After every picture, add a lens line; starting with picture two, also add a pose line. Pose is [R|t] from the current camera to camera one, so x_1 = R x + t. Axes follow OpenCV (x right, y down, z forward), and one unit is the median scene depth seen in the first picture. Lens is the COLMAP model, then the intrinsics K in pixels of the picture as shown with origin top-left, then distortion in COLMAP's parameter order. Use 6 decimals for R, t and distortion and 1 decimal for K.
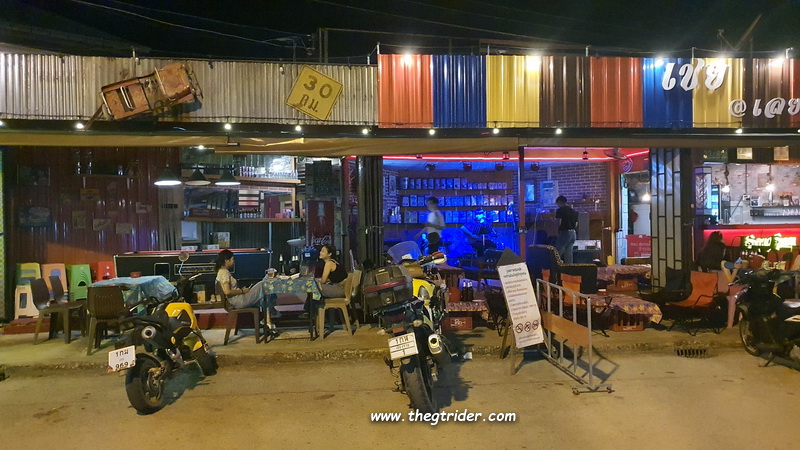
lens RADIAL K [[598.3, 0, 400.0], [0, 598.3, 225.0], [0, 0, 1]] dist [0.002587, 0.000129]
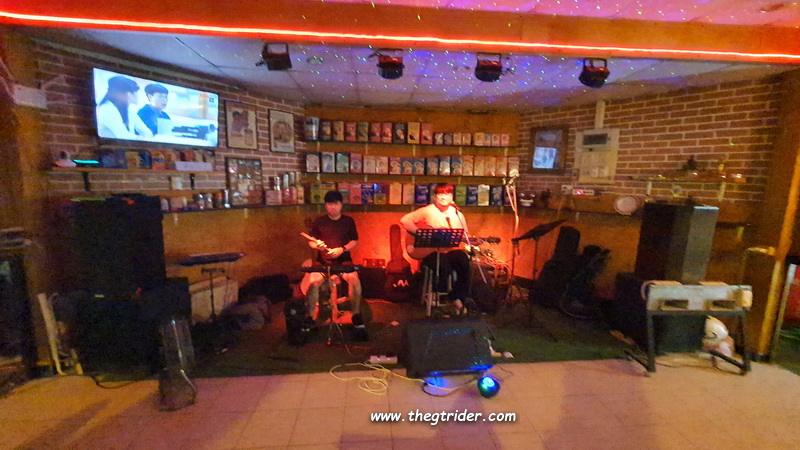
lens RADIAL K [[326.3, 0, 400.0], [0, 326.3, 225.0], [0, 0, 1]] dist [0.000917, 0.000246]
pose [[0.989017, 0.057220, -0.136277, 0.140077], [-0.034576, 0.986008, 0.163073, -0.037863], [0.143701, -0.156570, 0.977157, 0.762424]]
